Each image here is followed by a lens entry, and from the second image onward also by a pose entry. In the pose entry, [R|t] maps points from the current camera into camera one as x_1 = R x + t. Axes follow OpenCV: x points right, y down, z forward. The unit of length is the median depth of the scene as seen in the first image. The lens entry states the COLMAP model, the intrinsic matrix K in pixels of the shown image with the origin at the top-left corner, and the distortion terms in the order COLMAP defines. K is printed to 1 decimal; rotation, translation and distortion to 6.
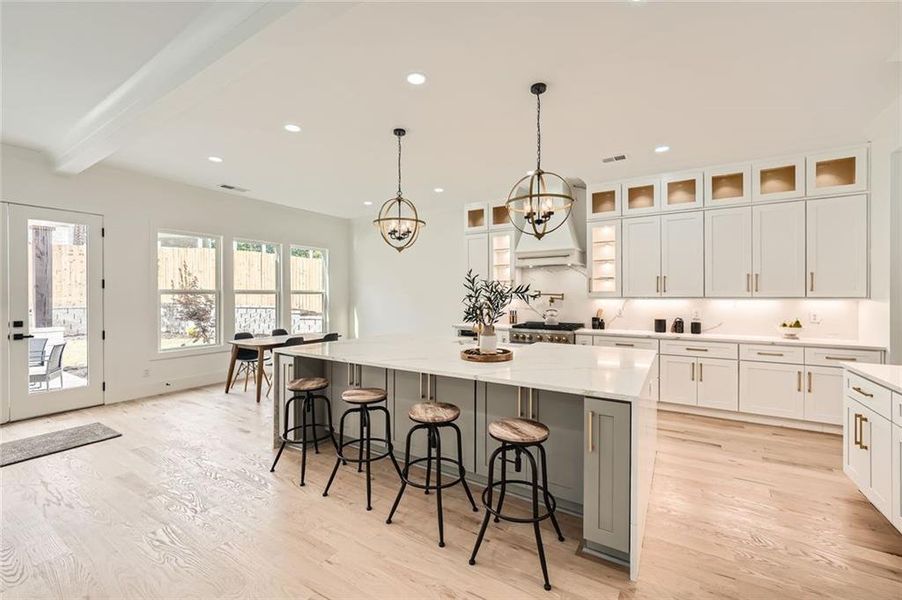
lens RADIAL K [[361.9, 0, 457.4], [0, 361.9, 296.9], [0, 0, 1]] dist [-0.007852, 0.000102]
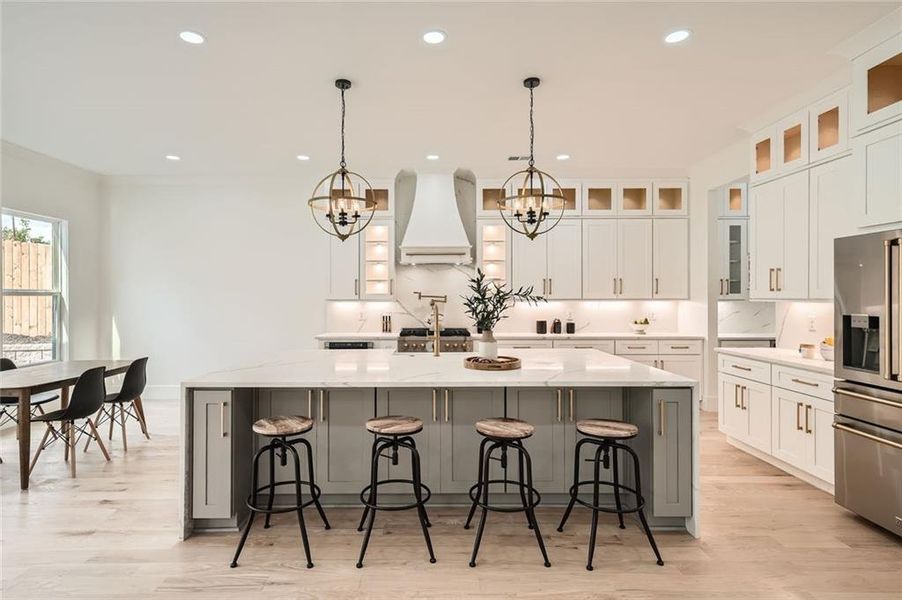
lens RADIAL K [[457.7, 0, 432.3], [0, 457.7, 297.3], [0, 0, 1]] dist [0.002120, 0.000283]
pose [[0.852797, -0.000514, 0.522243, -0.456860], [0.003306, 0.999985, -0.004414, 0.000138], [-0.522233, 0.005491, 0.852785, 0.071173]]
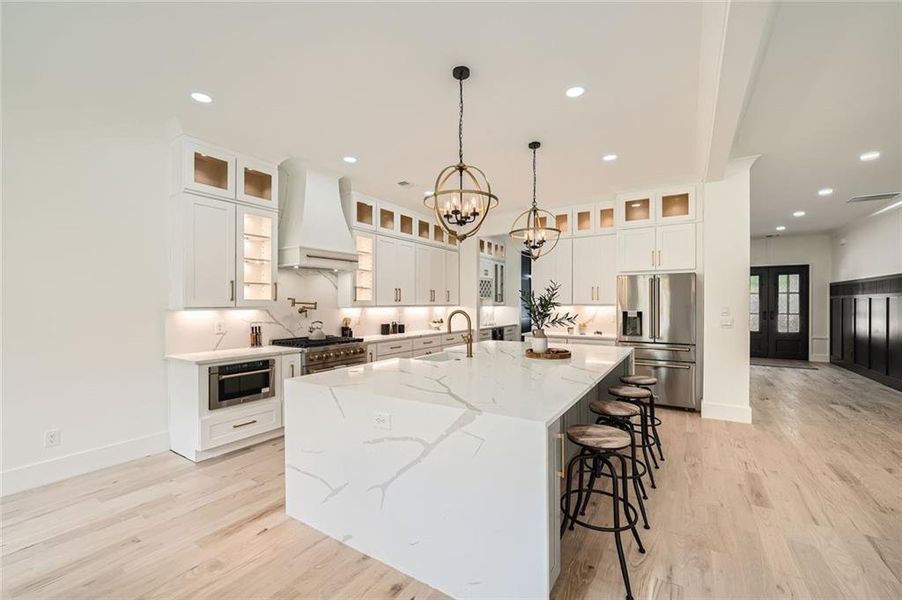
lens RADIAL K [[366.9, 0, 456.1], [0, 366.9, 301.7], [0, 0, 1]] dist [-0.002231, -0.000003]
pose [[0.020761, 0.008034, 0.999752, -0.792786], [0.008133, 0.999933, -0.008204, -0.000767], [-0.999751, 0.008301, 0.020695, 0.901804]]
